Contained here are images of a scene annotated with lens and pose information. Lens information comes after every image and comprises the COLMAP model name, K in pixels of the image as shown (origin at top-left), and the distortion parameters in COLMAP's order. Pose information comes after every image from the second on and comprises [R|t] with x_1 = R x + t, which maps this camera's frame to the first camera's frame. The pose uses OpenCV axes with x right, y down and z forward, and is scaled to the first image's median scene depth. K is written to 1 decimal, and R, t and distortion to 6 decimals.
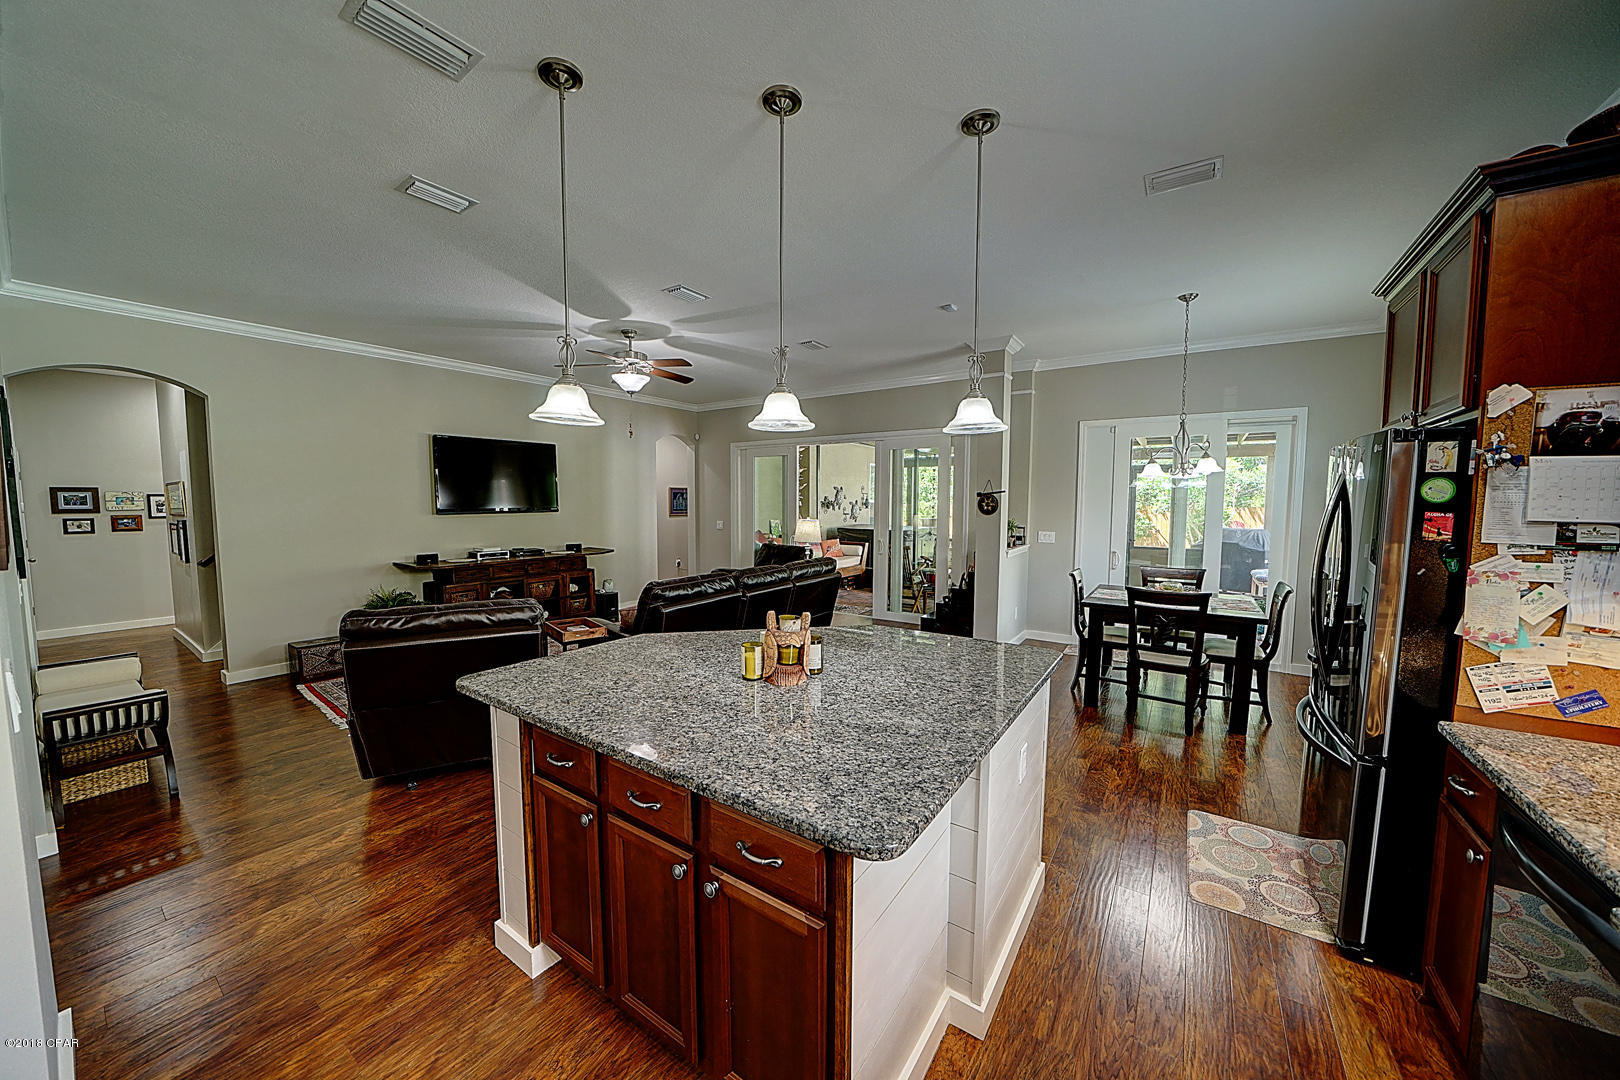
lens RADIAL K [[561.0, 0, 808.6], [0, 561.0, 547.1], [0, 0, 1]] dist [-0.024039, 0.001591]
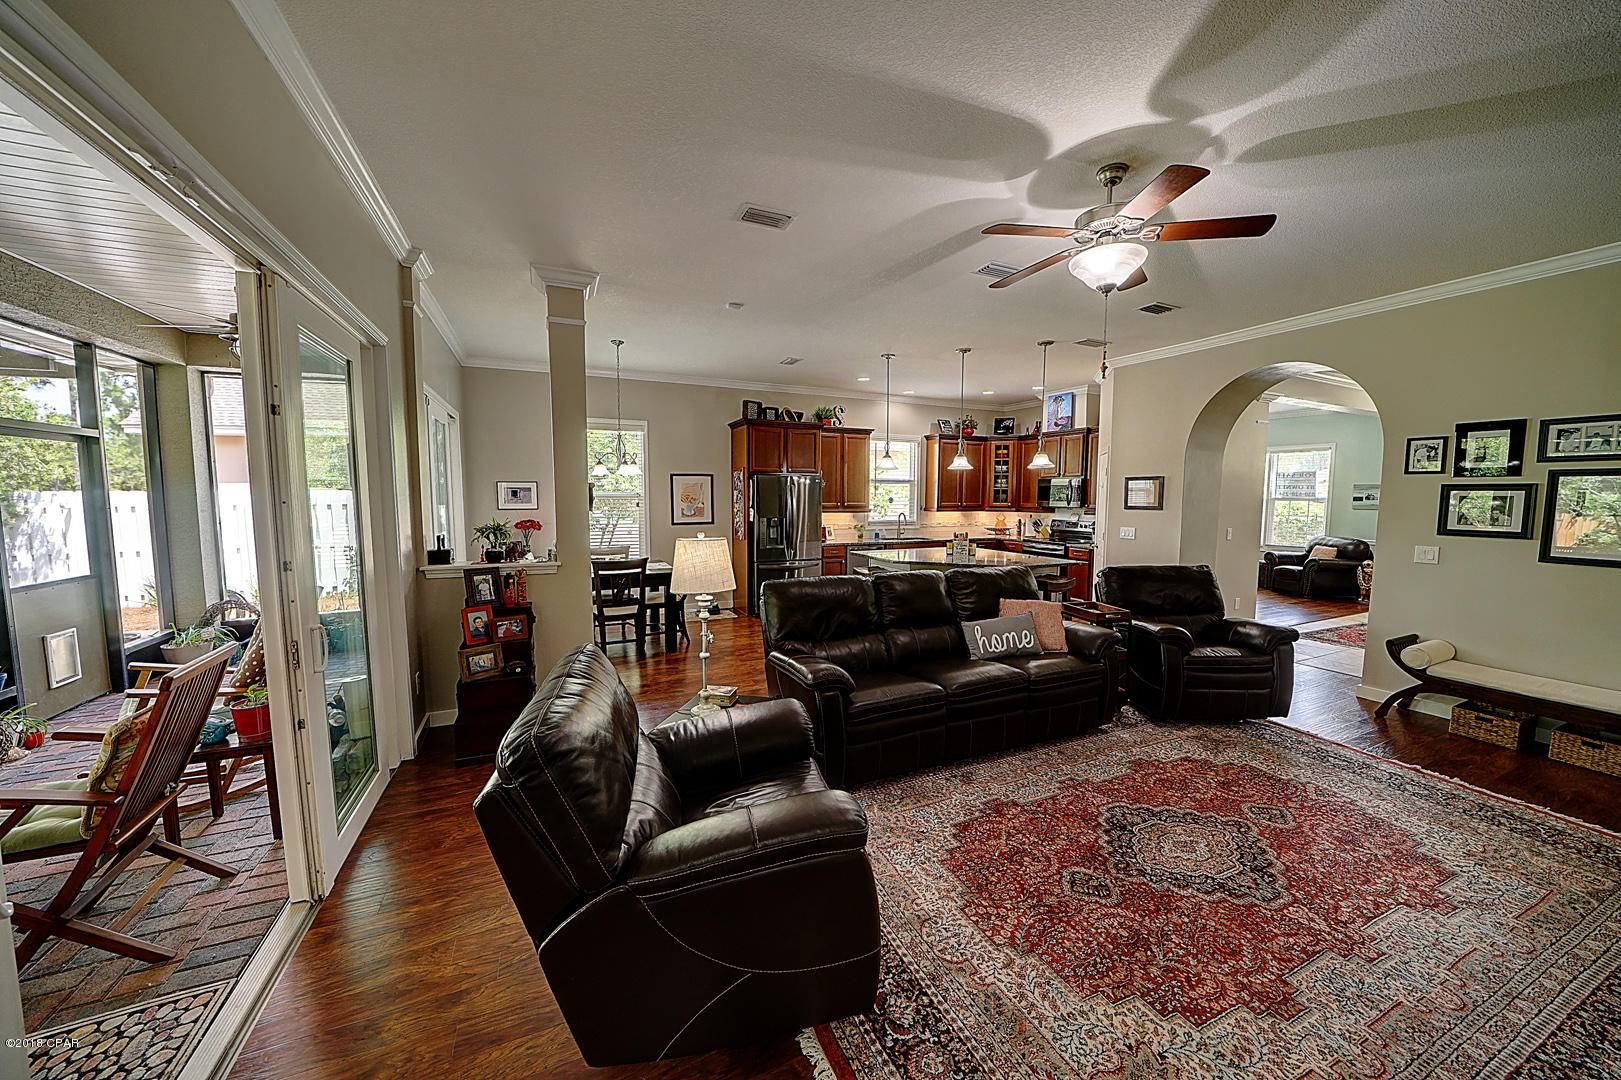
lens RADIAL K [[561.4, 0, 805.2], [0, 561.4, 542.6], [0, 0, 1]] dist [-0.024039, 0.001591]
pose [[-0.856634, -0.050725, 0.513425, -0.332872], [0.036491, 0.986706, 0.158368, -0.129065], [-0.514632, 0.154398, -0.843395, 1.523097]]
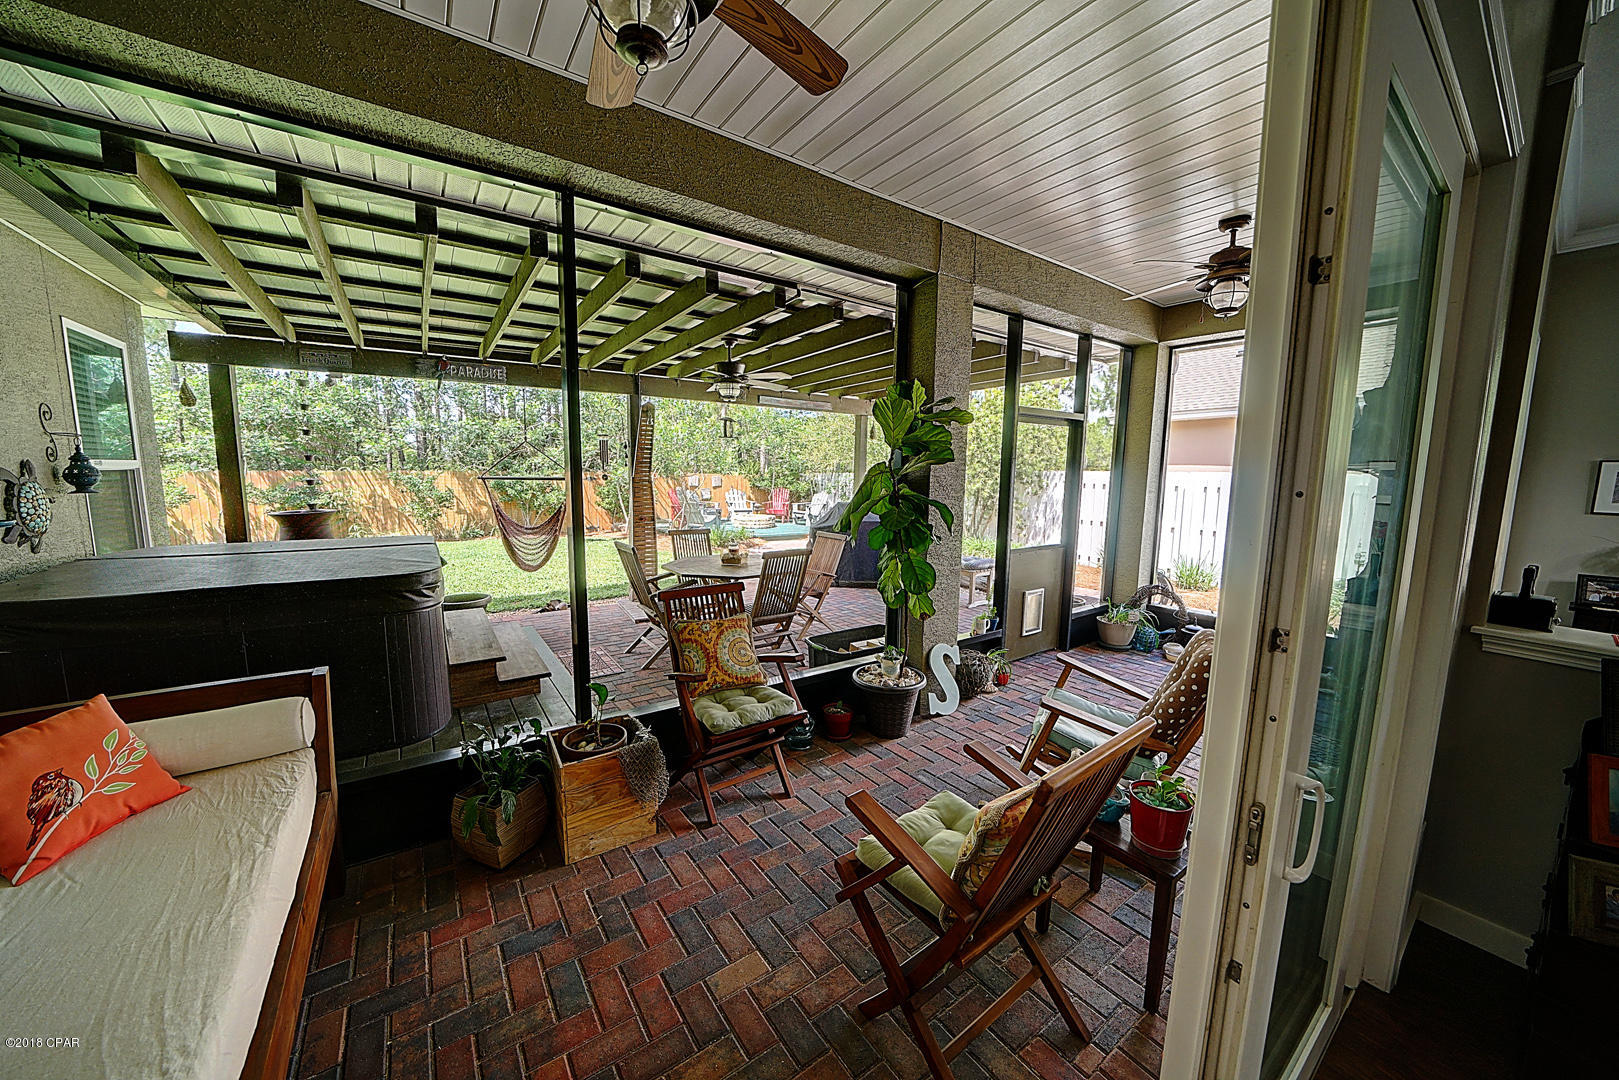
lens RADIAL K [[560.7, 0, 818.8], [0, 560.7, 545.1], [0, 0, 1]] dist [-0.024039, 0.001591]
pose [[0.335950, -0.125024, 0.933545, -0.027229], [0.065503, 0.991852, 0.109261, -0.121122], [-0.939599, 0.024444, 0.341402, 1.461371]]
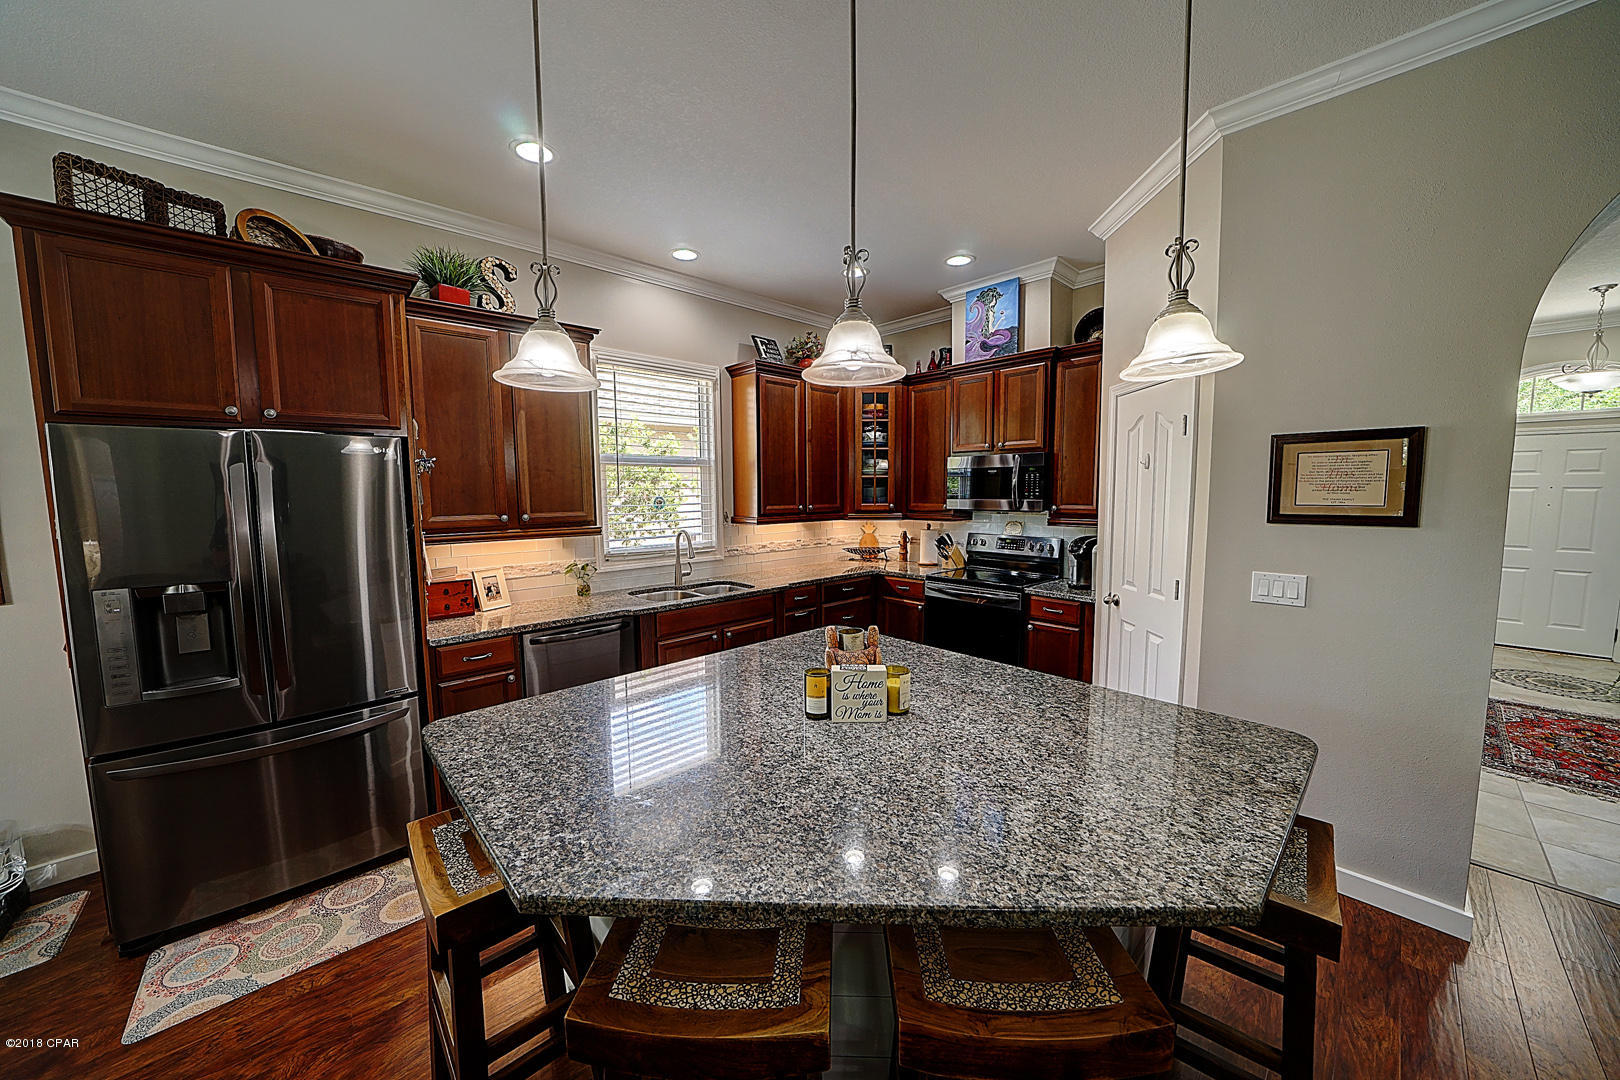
lens RADIAL K [[561.0, 0, 806.4], [0, 561.0, 543.7], [0, 0, 1]] dist [-0.024039, 0.001591]
pose [[-0.976140, -0.016917, 0.216484, -0.055525], [0.022654, 0.983586, 0.179014, -0.058331], [-0.215959, 0.179647, -0.959734, 0.678372]]
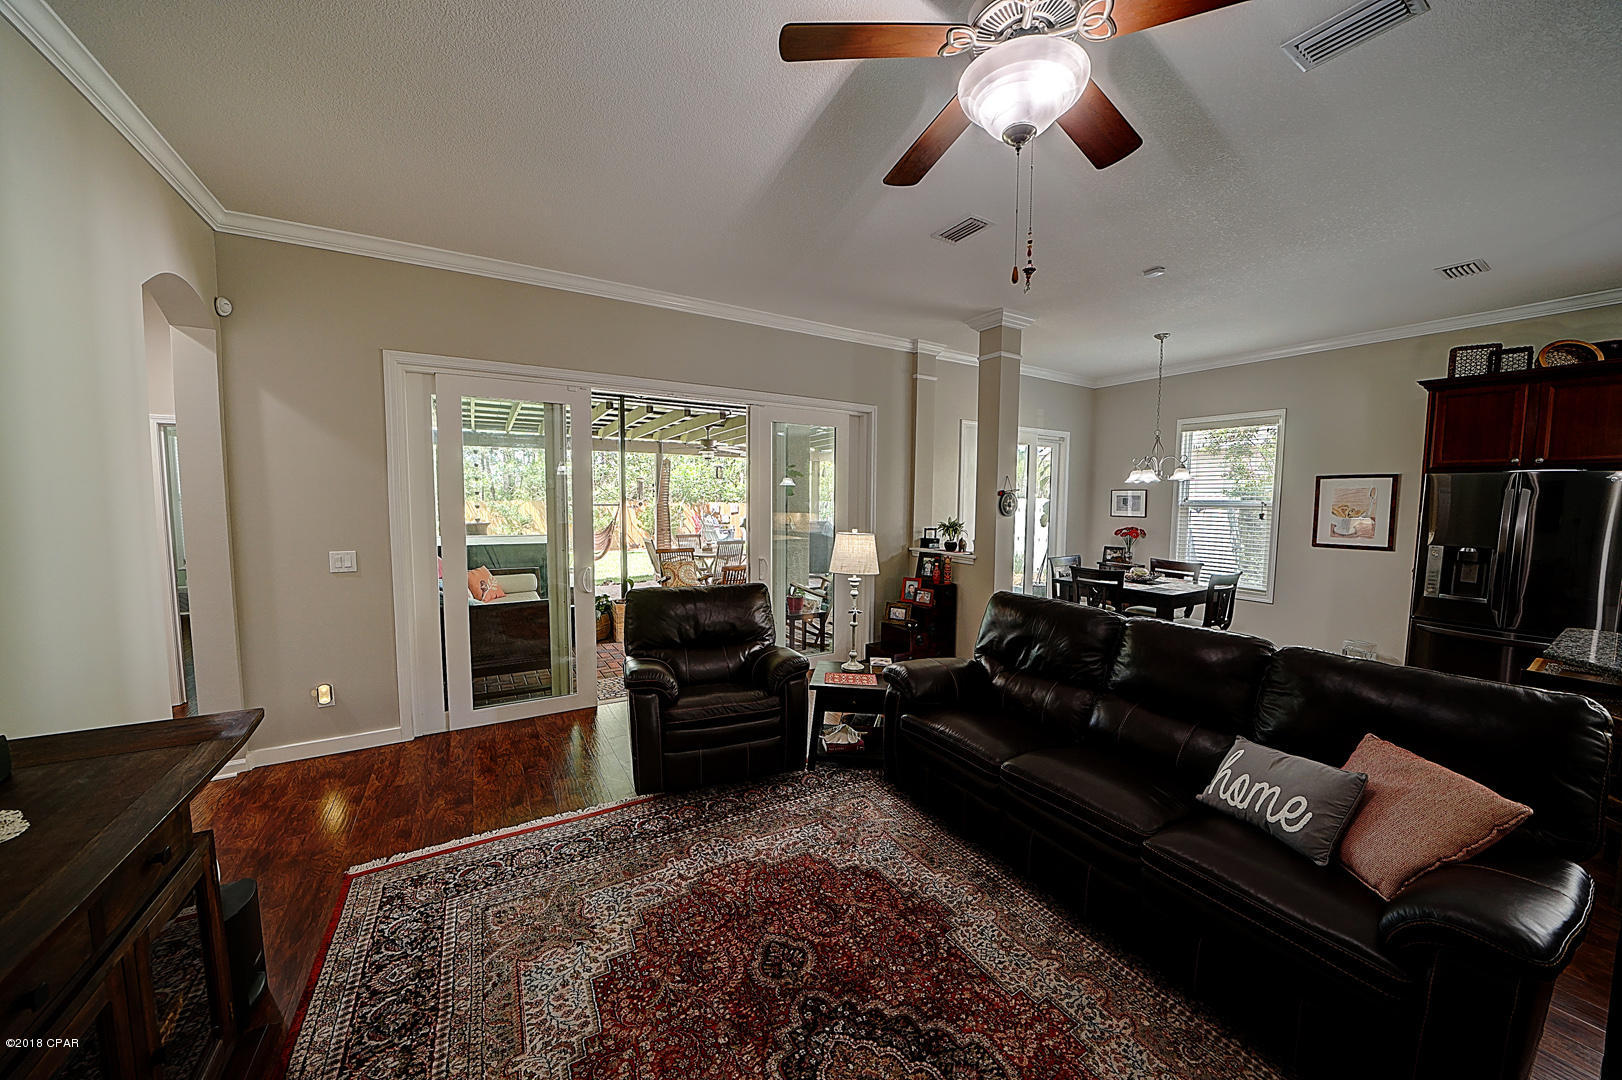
lens RADIAL K [[561.7, 0, 811.9], [0, 561.7, 543.1], [0, 0, 1]] dist [-0.024039, 0.001591]
pose [[0.411128, -0.072188, 0.908715, -0.607176], [0.068636, 0.996481, 0.048107, -0.080203], [-0.908990, 0.042593, 0.414636, 0.928767]]
